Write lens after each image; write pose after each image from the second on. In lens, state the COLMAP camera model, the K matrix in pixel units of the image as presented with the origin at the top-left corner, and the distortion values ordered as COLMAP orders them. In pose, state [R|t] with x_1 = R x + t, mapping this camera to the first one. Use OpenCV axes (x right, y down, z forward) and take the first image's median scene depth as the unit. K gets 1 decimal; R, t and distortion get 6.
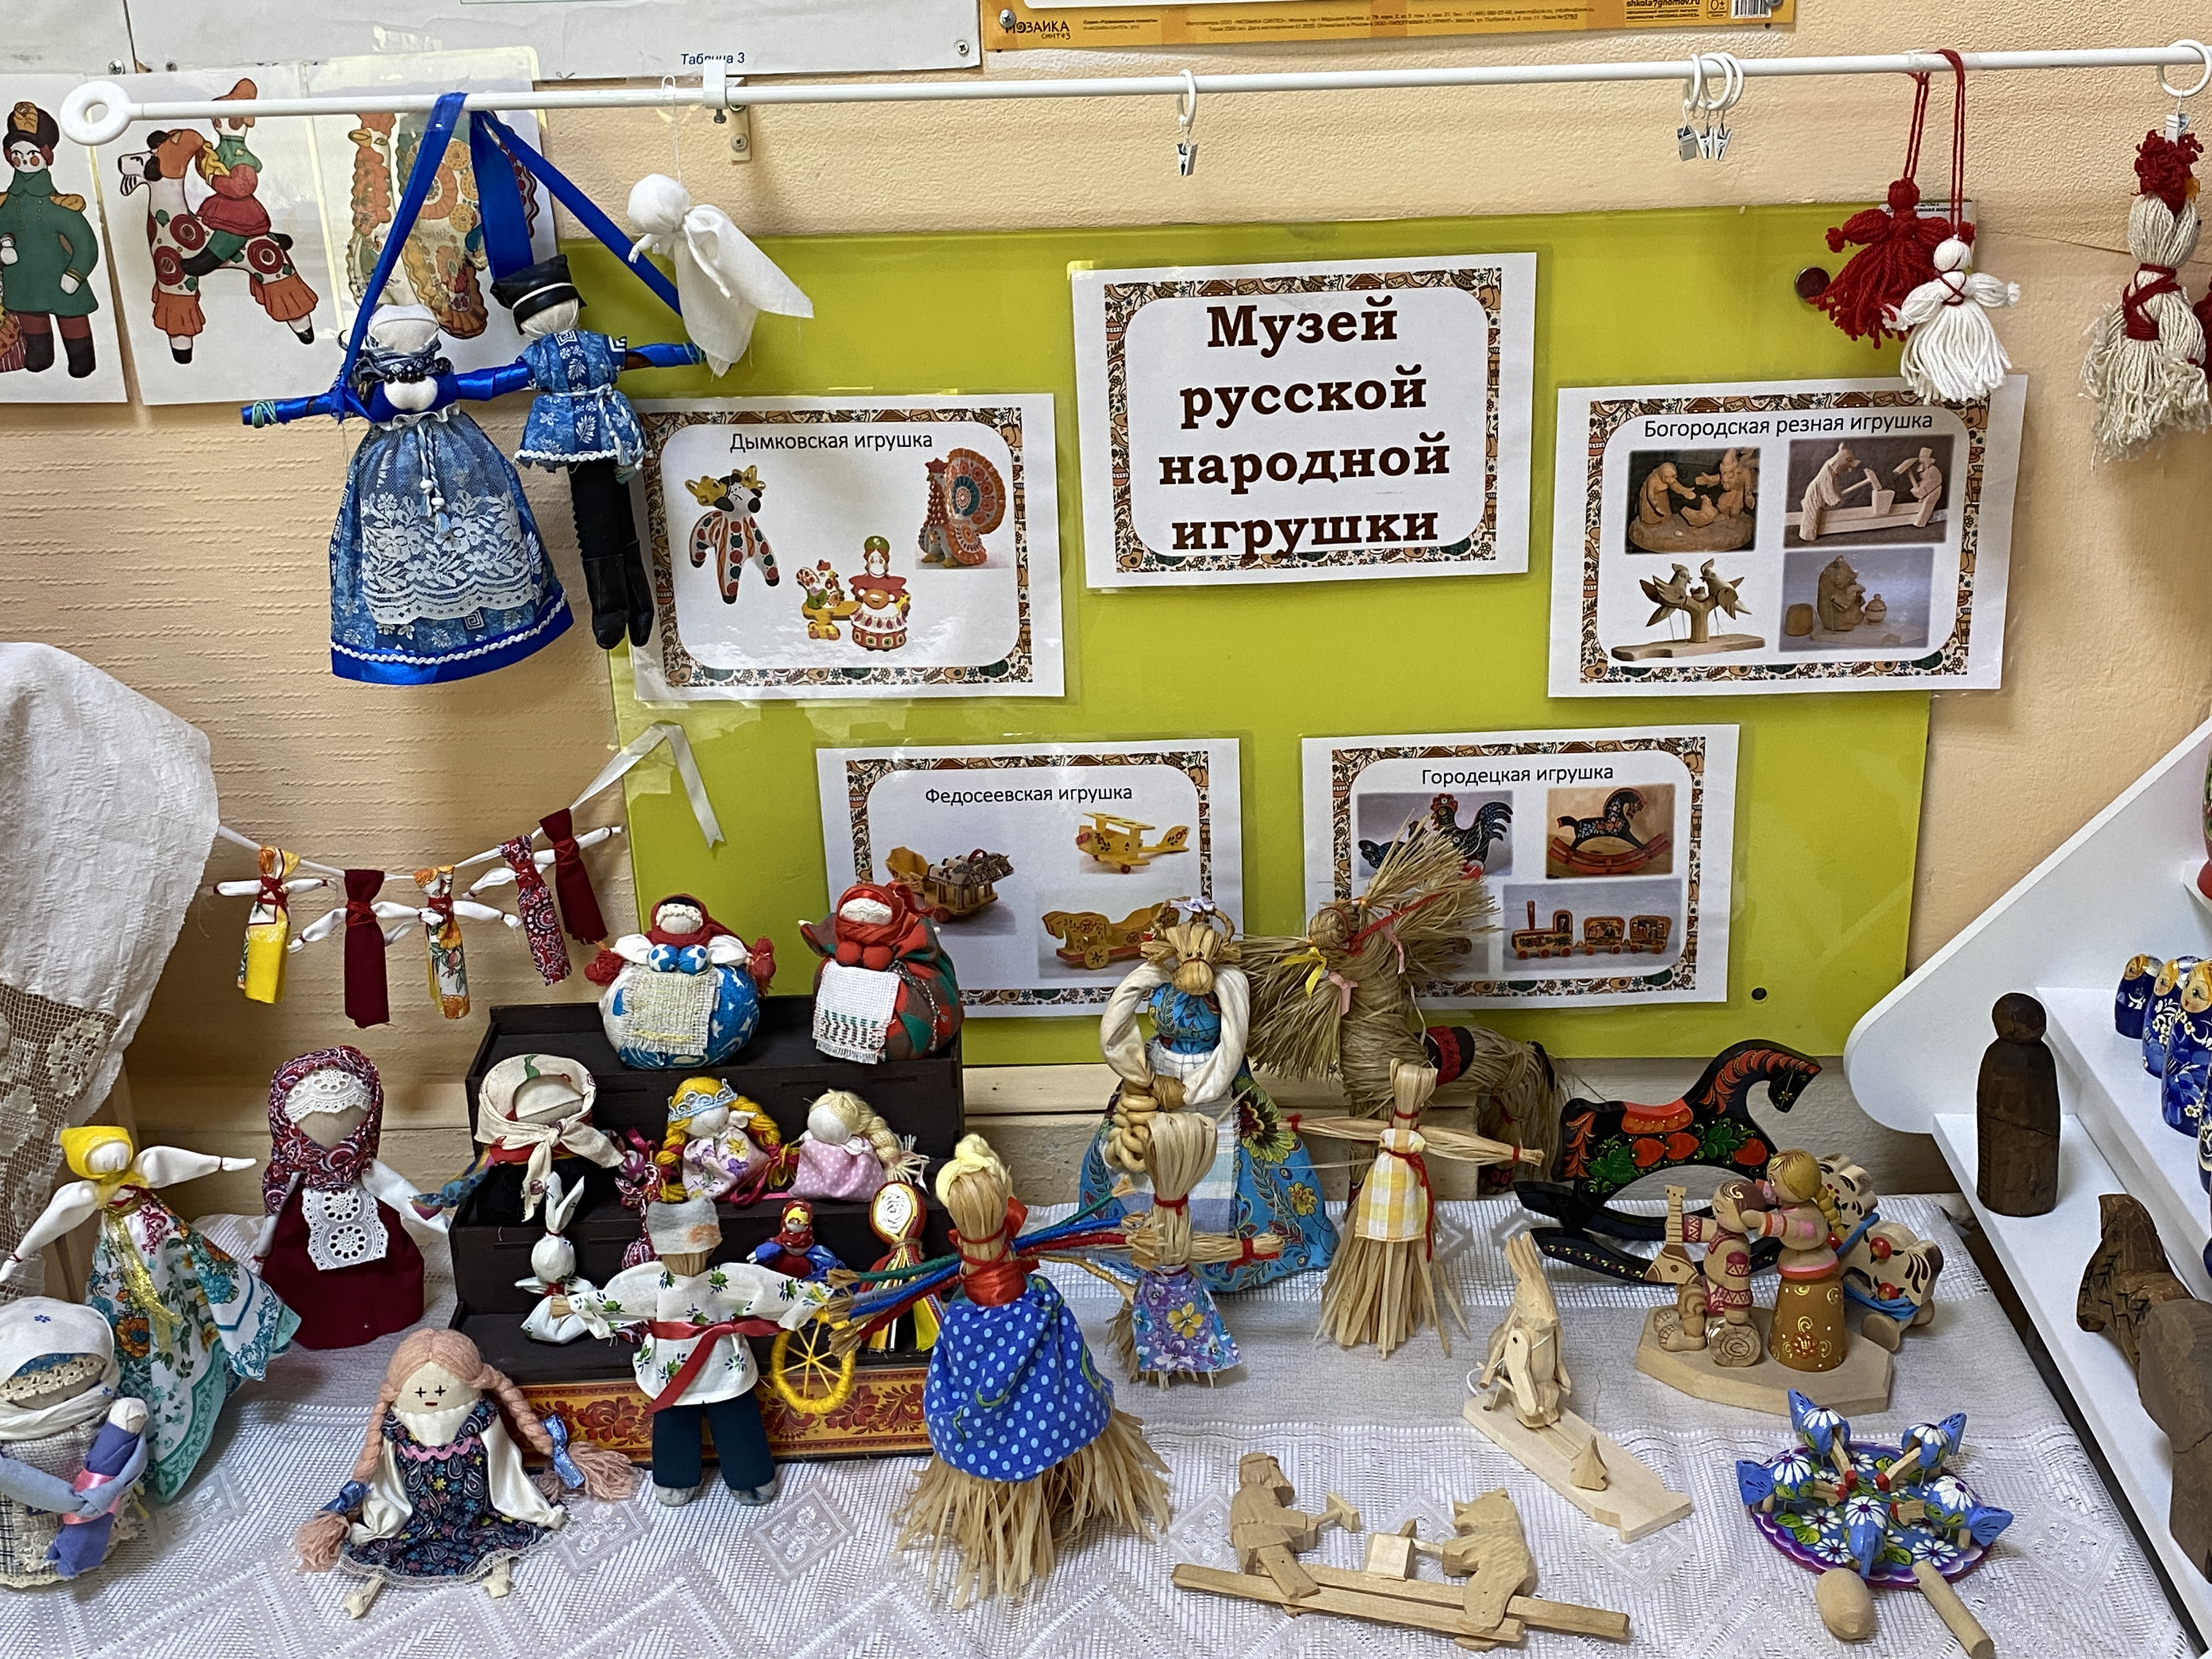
lens RADIAL K [[2421.4, 0, 1124.1], [0, 2421.4, 802.6], [0, 0, 1]] dist [0.160163, -0.432683]
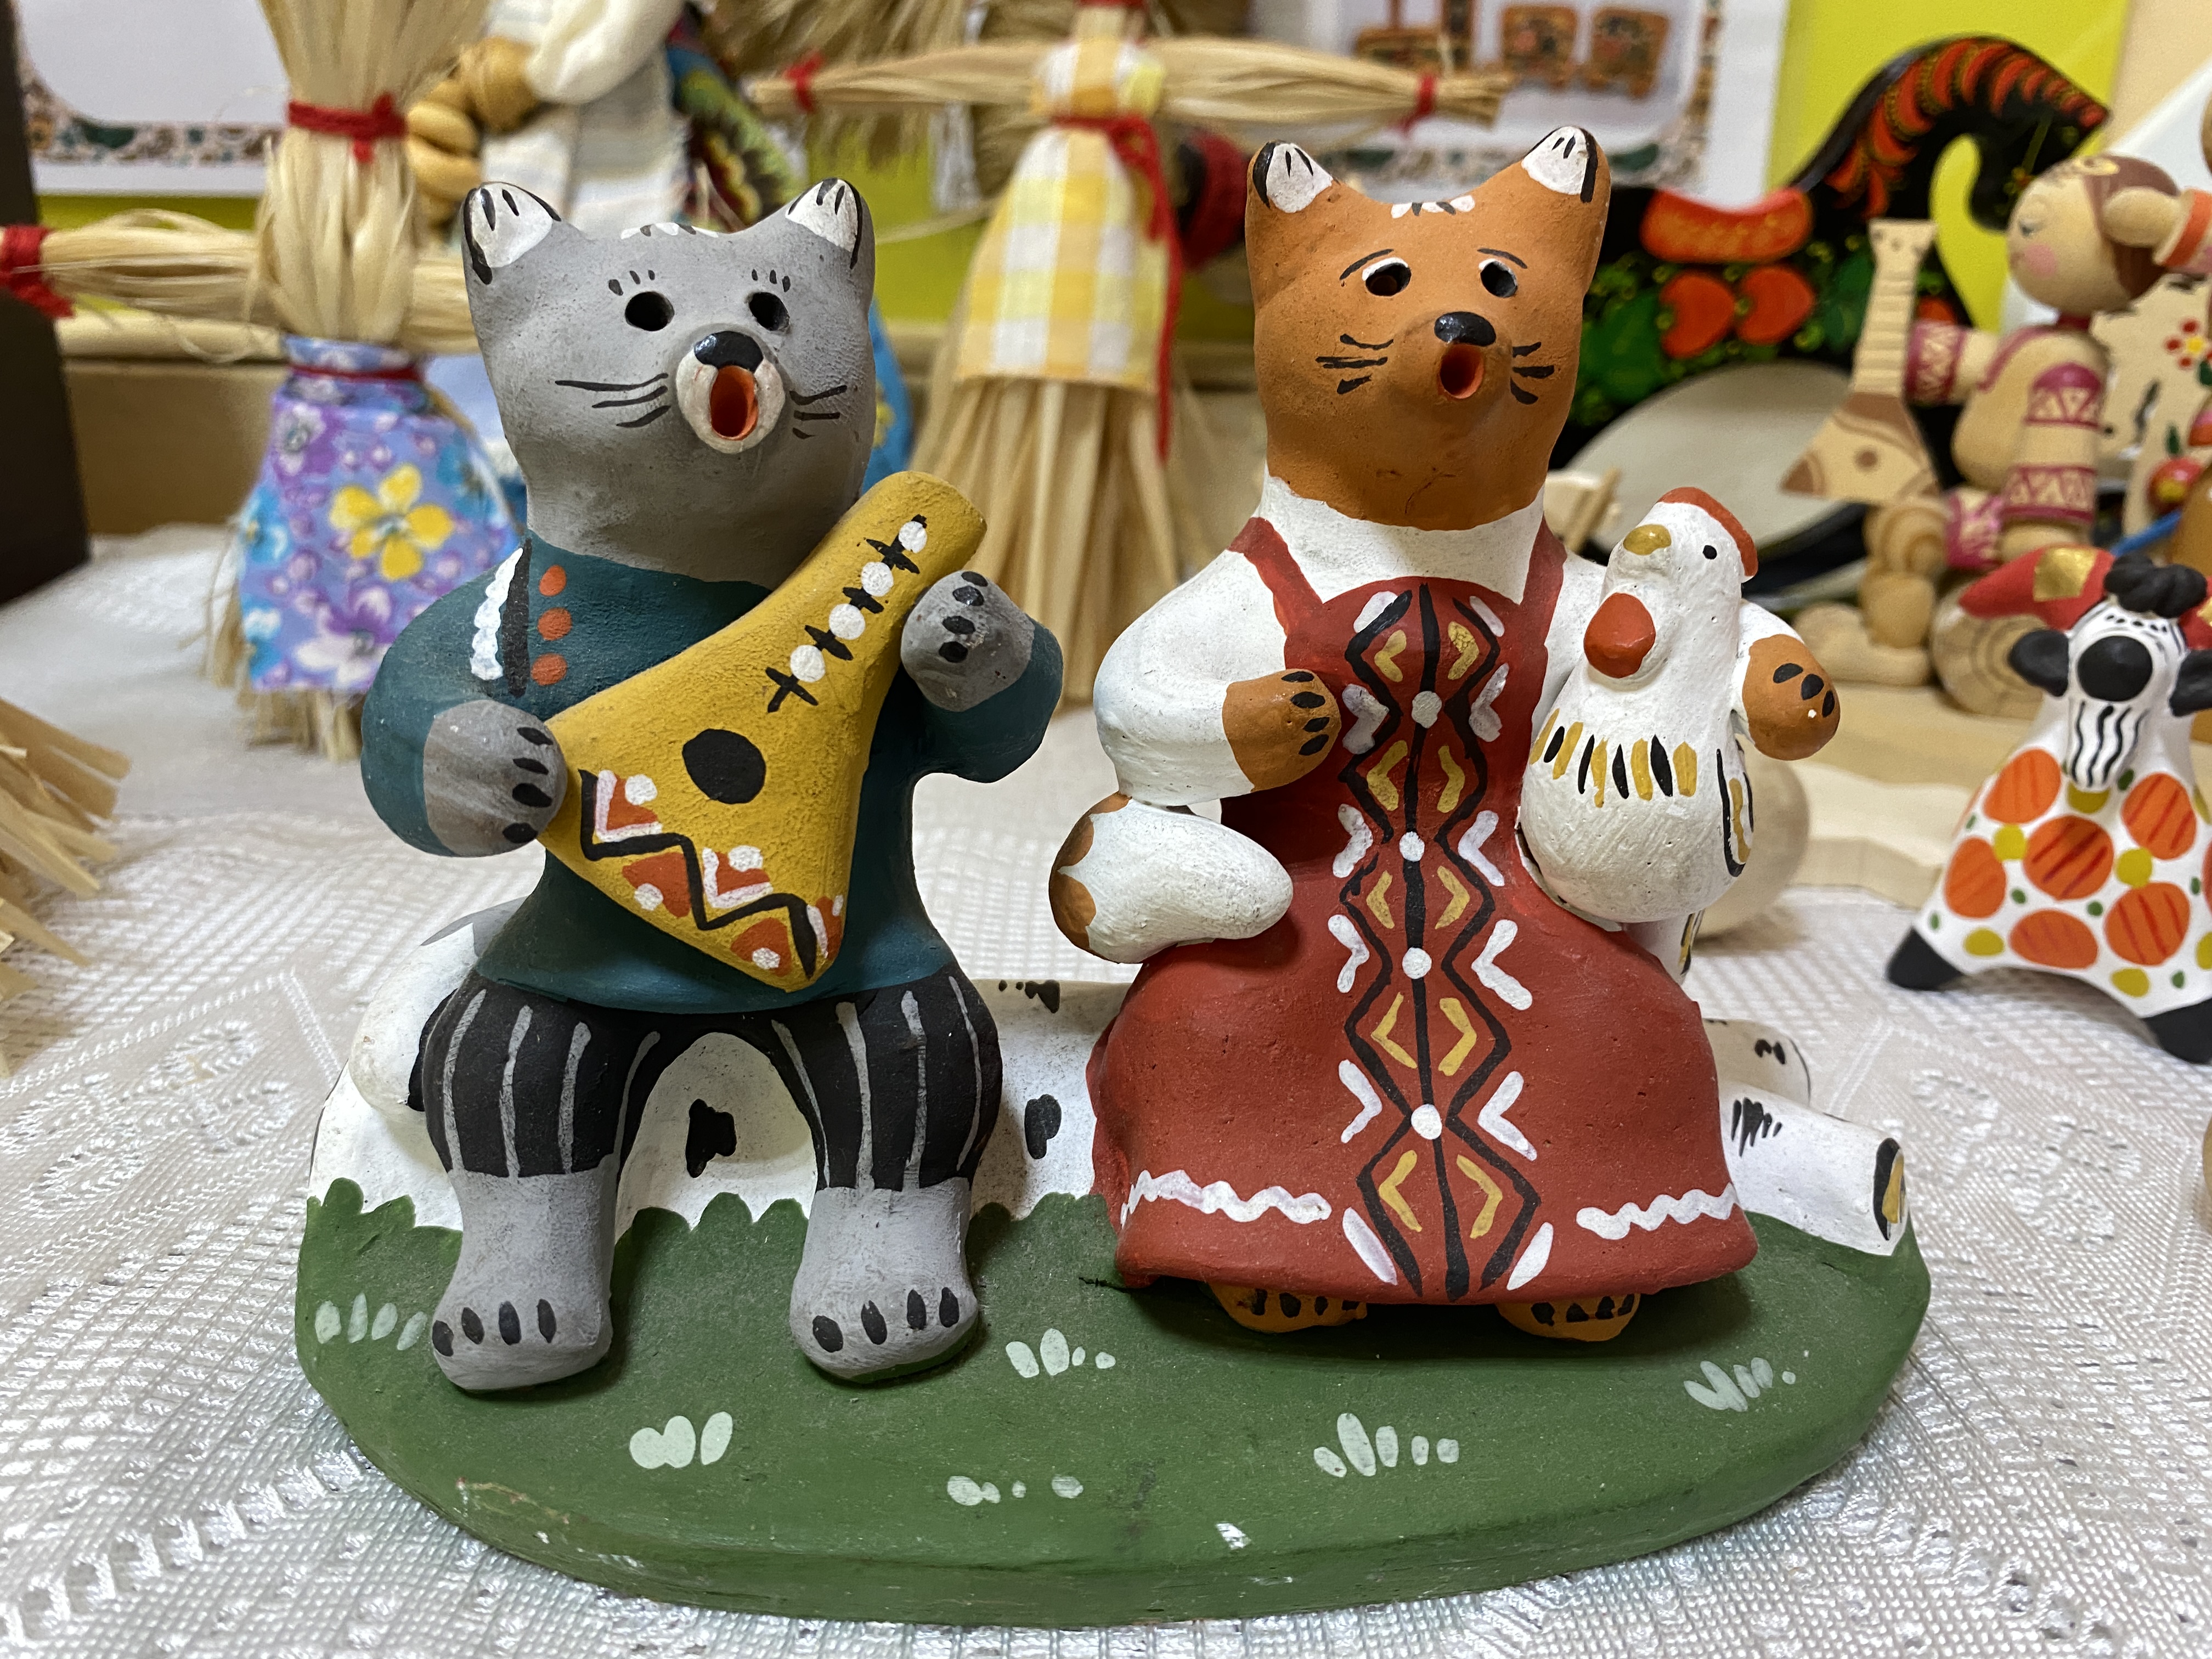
lens RADIAL K [[1707.3, 0, 1114.3], [0, 1707.3, 802.1], [0, 0, 1]] dist [0.006684, -0.057030]
pose [[0.995722, 0.029790, 0.087468, 0.092762], [-0.027838, 0.999337, -0.023452, 0.232067], [-0.088109, 0.020916, 0.995891, 0.716142]]
